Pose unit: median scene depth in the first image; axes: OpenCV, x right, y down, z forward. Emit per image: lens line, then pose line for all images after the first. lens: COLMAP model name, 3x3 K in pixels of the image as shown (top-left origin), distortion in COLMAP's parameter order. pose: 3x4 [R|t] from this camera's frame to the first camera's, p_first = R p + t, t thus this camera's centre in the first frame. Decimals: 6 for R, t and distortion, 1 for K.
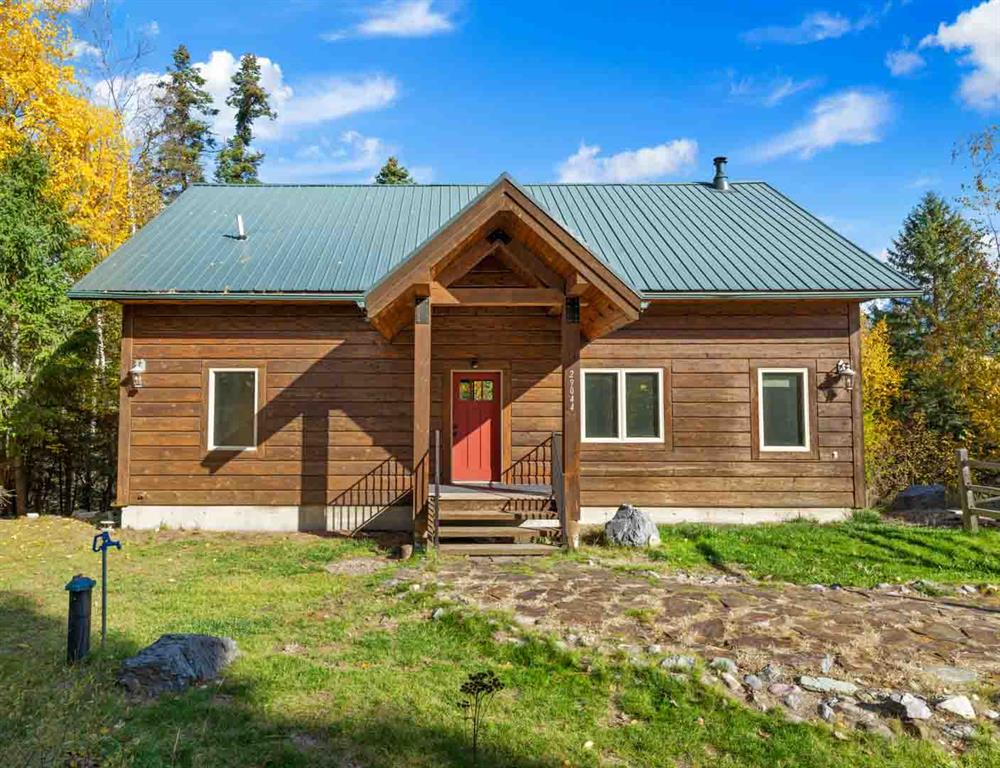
lens RADIAL K [[613.1, 0, 435.3], [0, 613.1, 380.1], [0, 0, 1]] dist [0.009853, 0.002898]
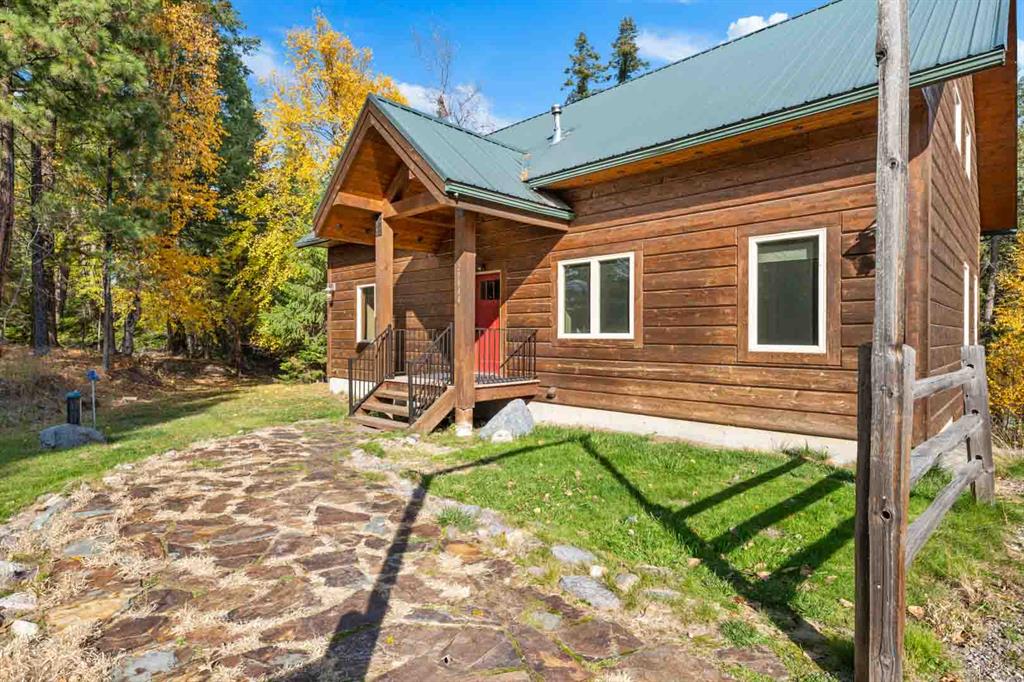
lens RADIAL K [[522.0, 0, 512.3], [0, 522.0, 328.9], [0, 0, 1]] dist [0.009551, -0.000642]
pose [[0.728140, -0.006731, -0.685395, 0.743091], [0.039407, 0.998709, 0.032058, 0.057653], [0.684294, -0.050352, 0.727466, 0.356142]]
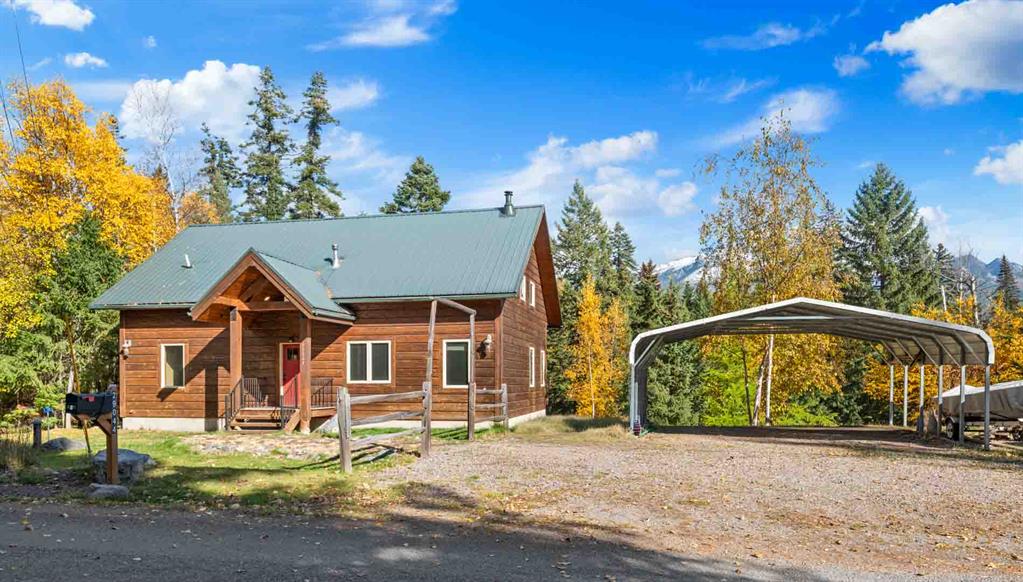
lens RADIAL K [[672.3, 0, 510.0], [0, 672.3, 383.2], [0, 0, 1]] dist [-0.007876, 0.016166]
pose [[0.981327, -0.002609, -0.192329, 1.065377], [0.014541, 0.998053, 0.060654, -0.008905], [0.191796, -0.062318, 0.979454, -0.798400]]
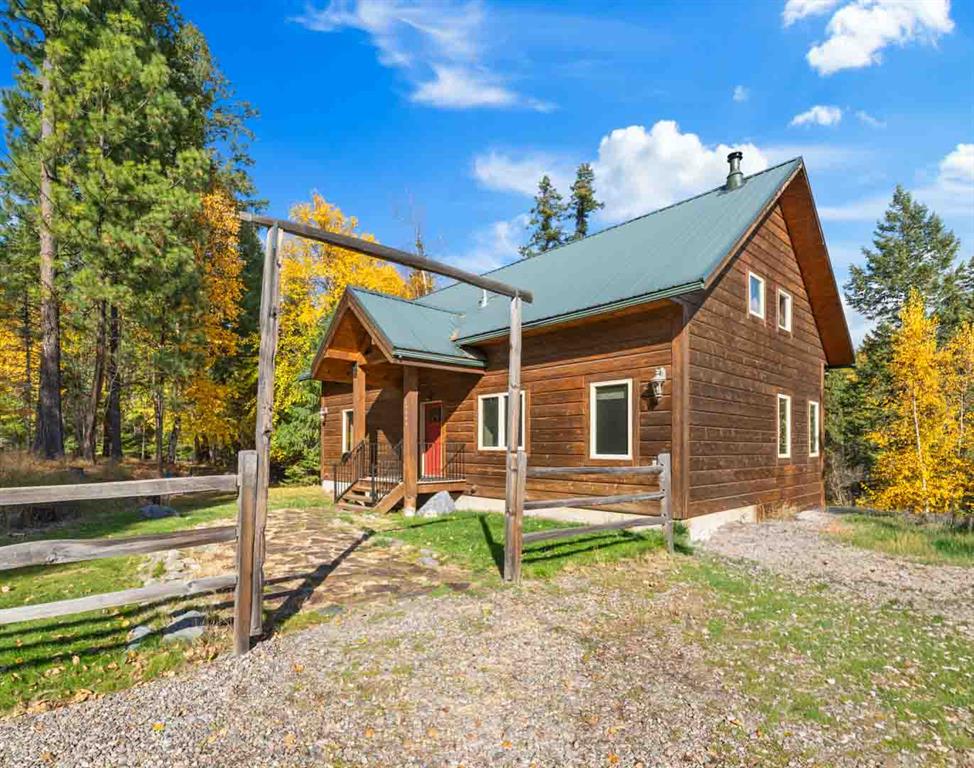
lens RADIAL K [[501.1, 0, 453.9], [0, 501.1, 440.3], [0, 0, 1]] dist [-0.004686, 0.000666]
pose [[0.666502, -0.008324, -0.745457, 1.025320], [0.041605, 0.998795, 0.026046, 0.049053], [0.744341, -0.048375, 0.666045, 0.221487]]
